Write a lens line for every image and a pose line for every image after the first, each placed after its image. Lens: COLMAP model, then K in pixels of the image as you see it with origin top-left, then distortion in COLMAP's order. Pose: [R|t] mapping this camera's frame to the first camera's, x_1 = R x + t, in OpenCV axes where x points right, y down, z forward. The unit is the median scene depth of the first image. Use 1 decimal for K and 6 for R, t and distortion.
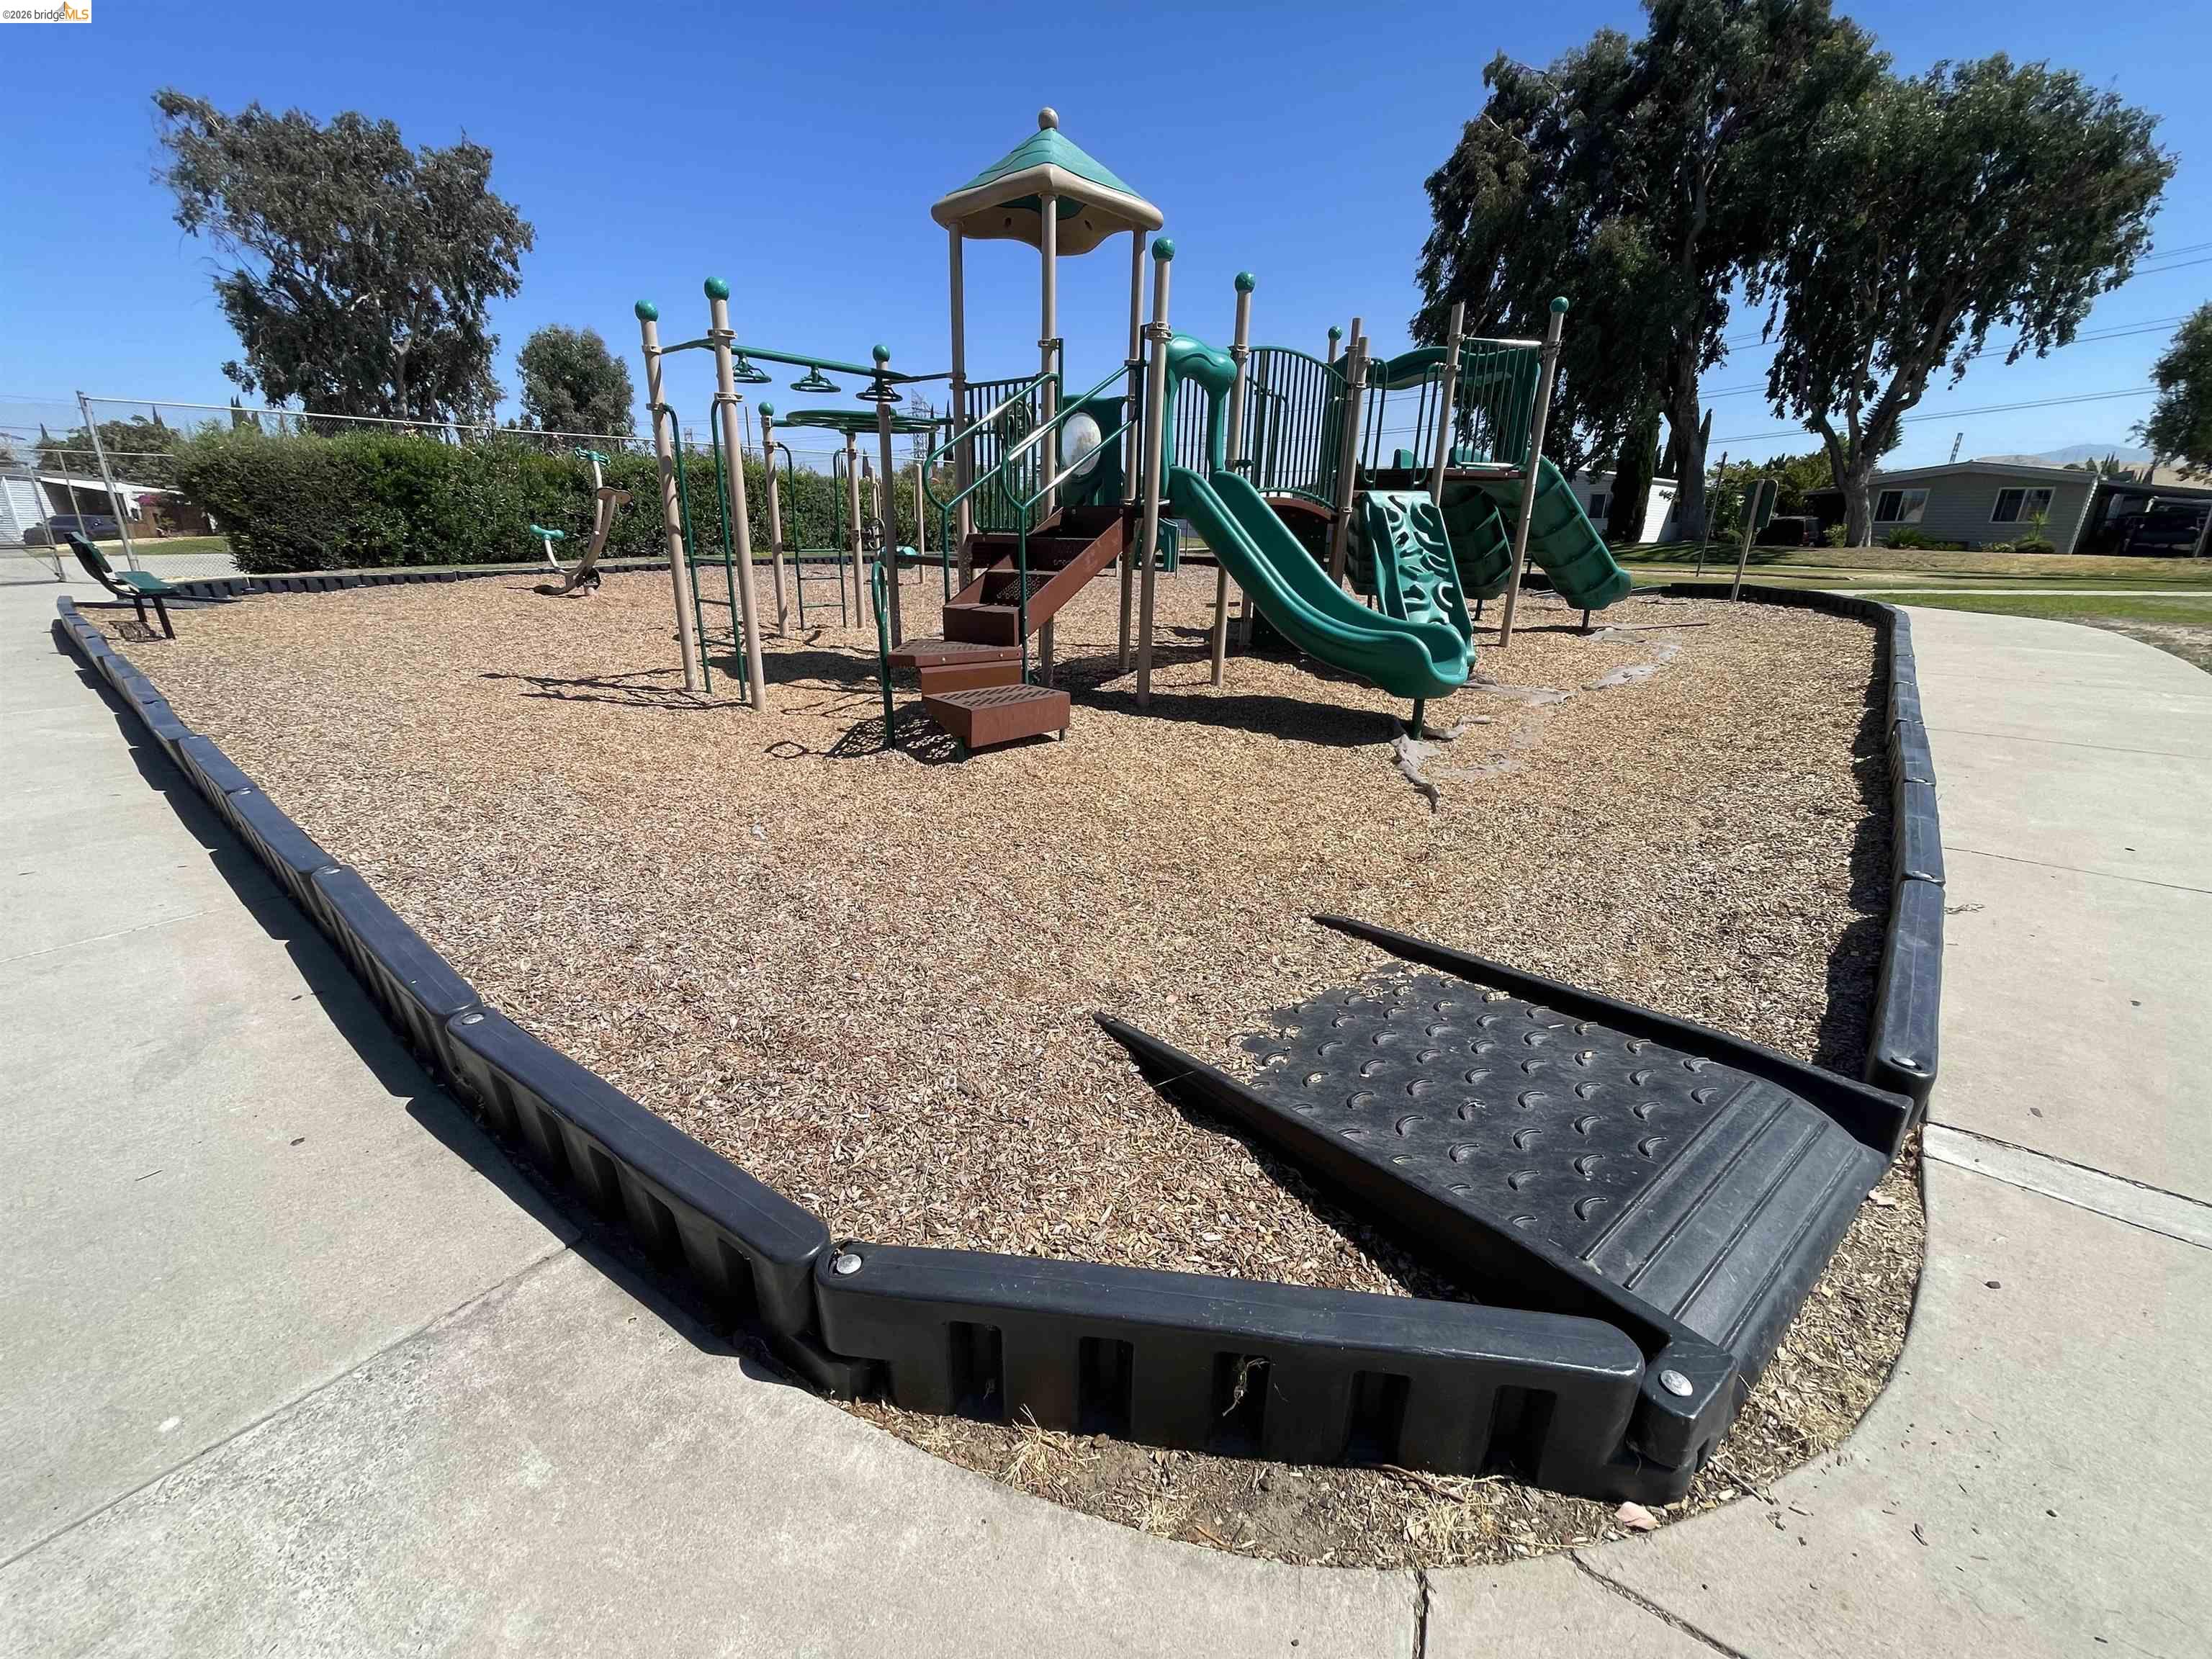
lens RADIAL K [[894.3, 0, 1100.1], [0, 894.3, 826.6], [0, 0, 1]] dist [-0.001110, -0.000056]
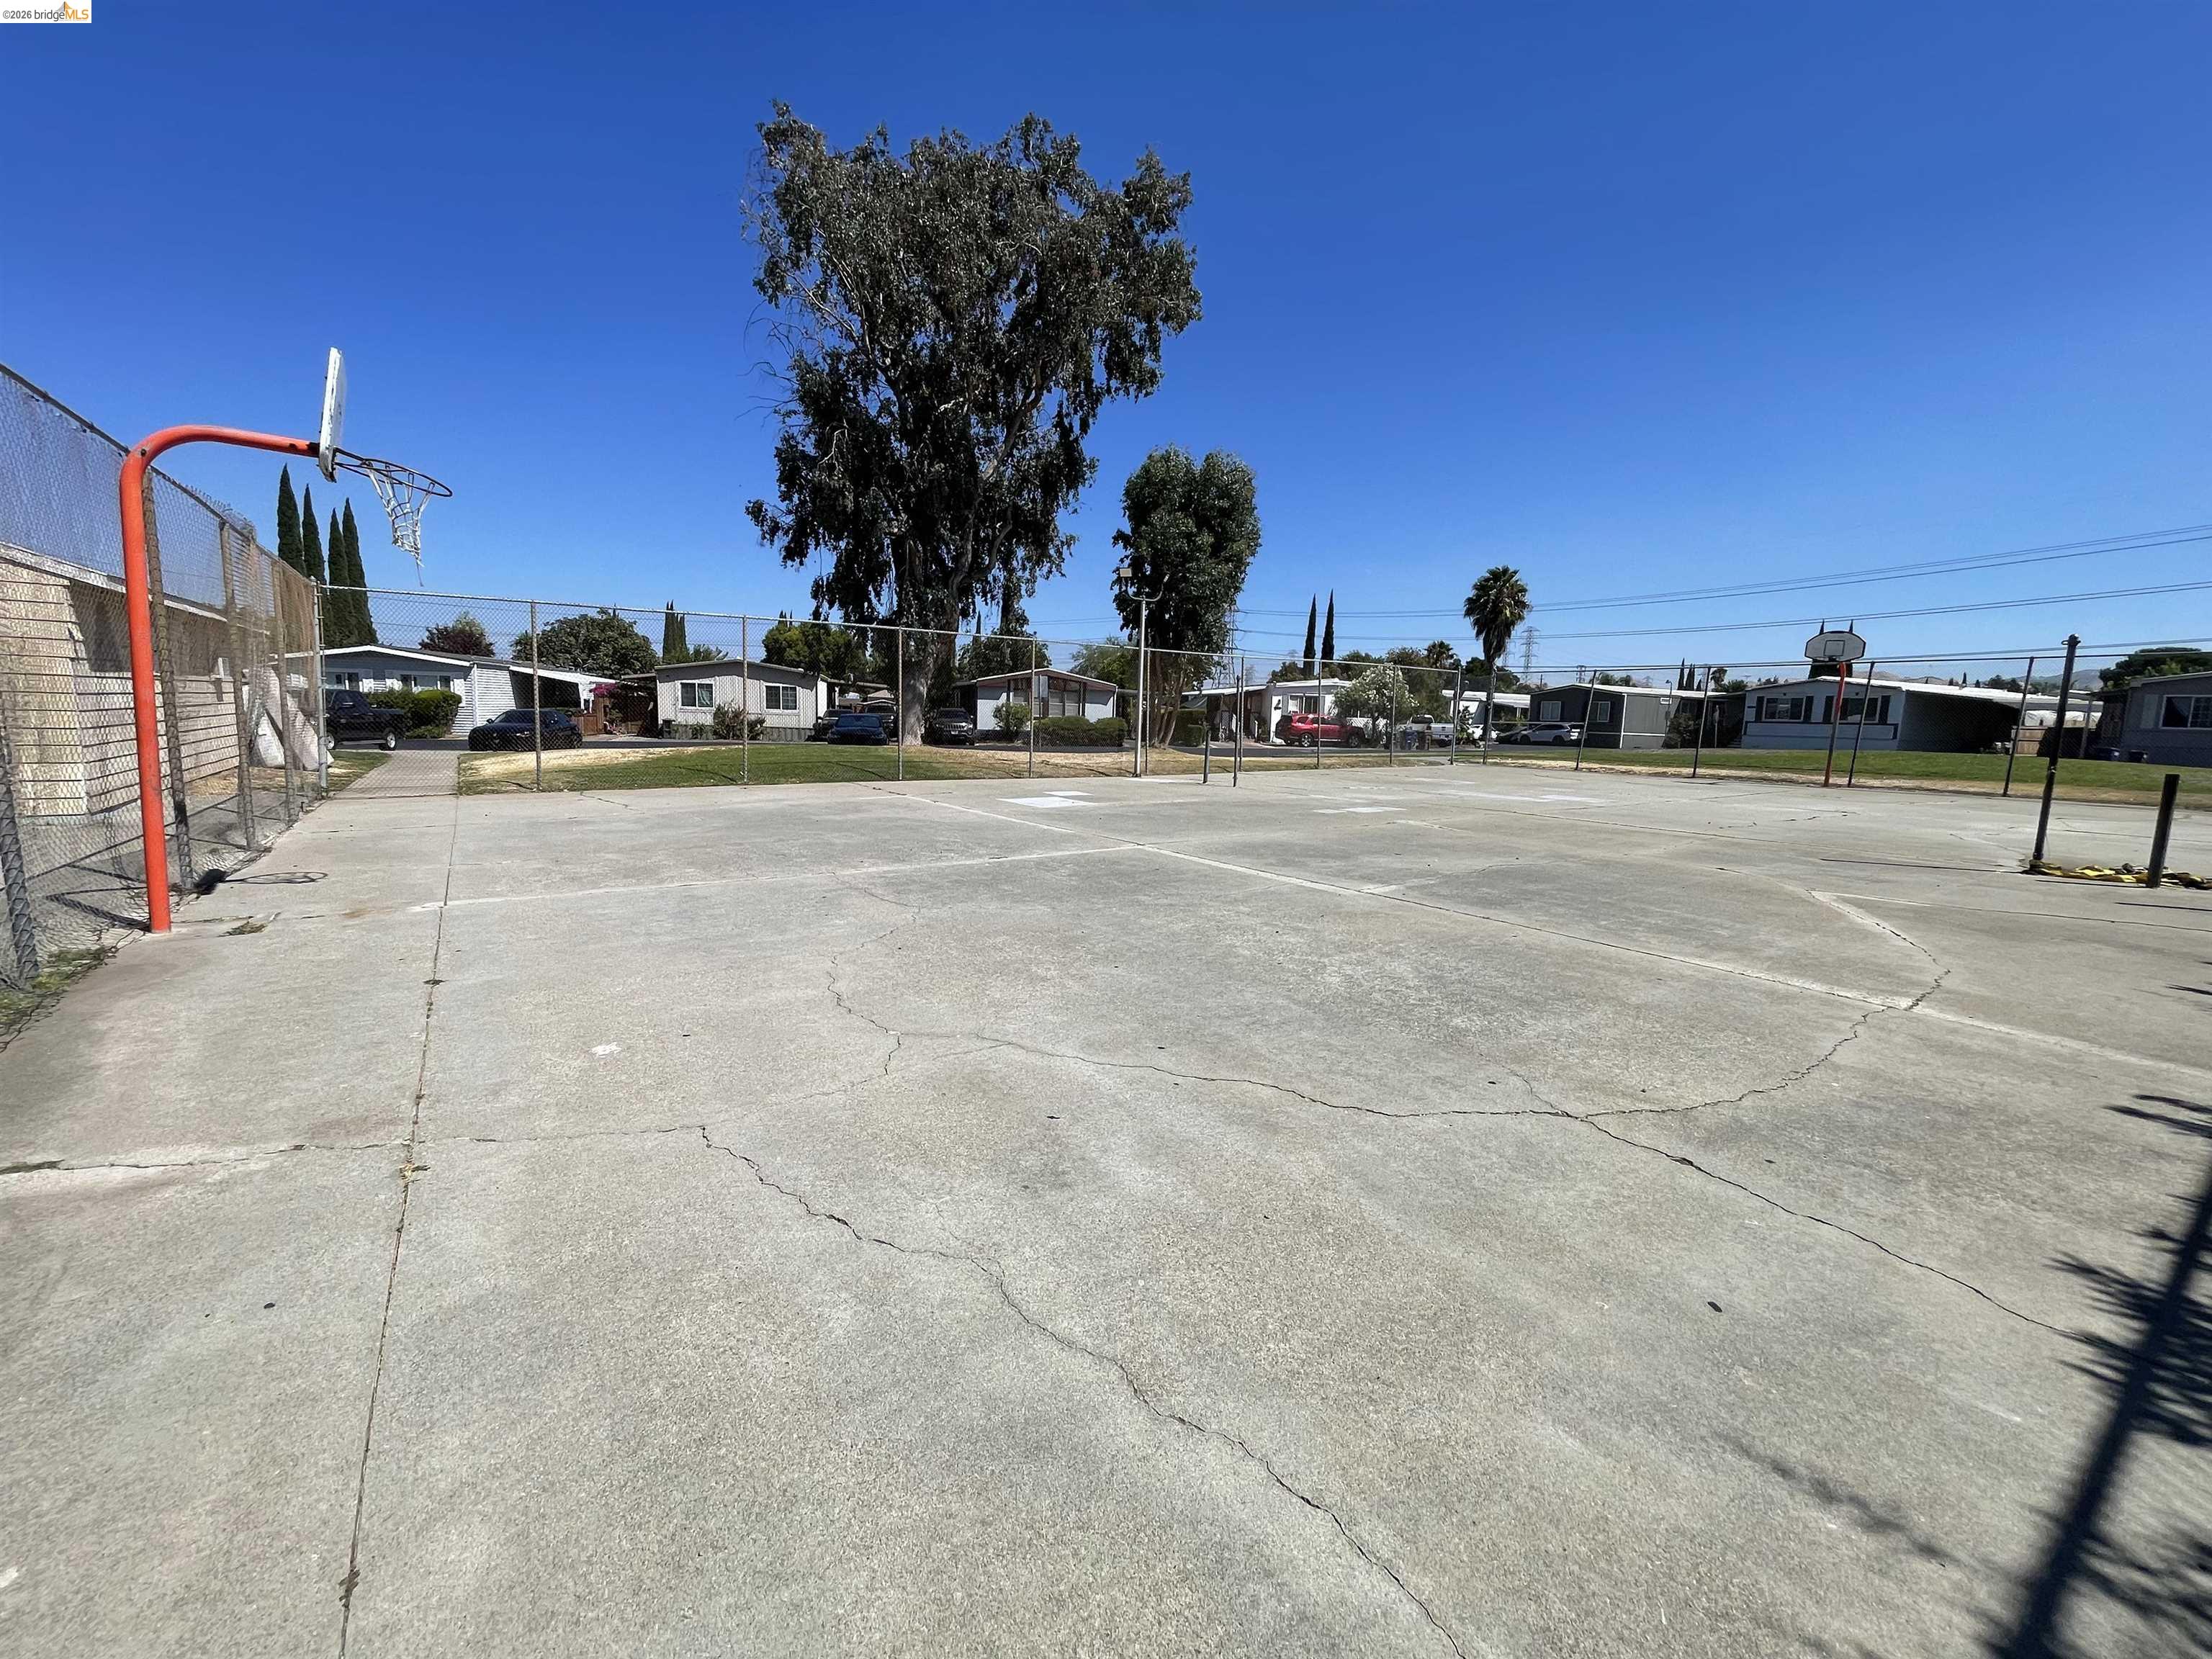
lens RADIAL K [[894.3, 0, 1104.5], [0, 894.3, 831.2], [0, 0, 1]] dist [-0.001110, -0.000056]
pose [[0.966994, 0.041340, -0.251422, -0.351687], [-0.089705, 0.978810, -0.184075, -0.109359], [0.238484, 0.200554, 0.950212, 0.300500]]
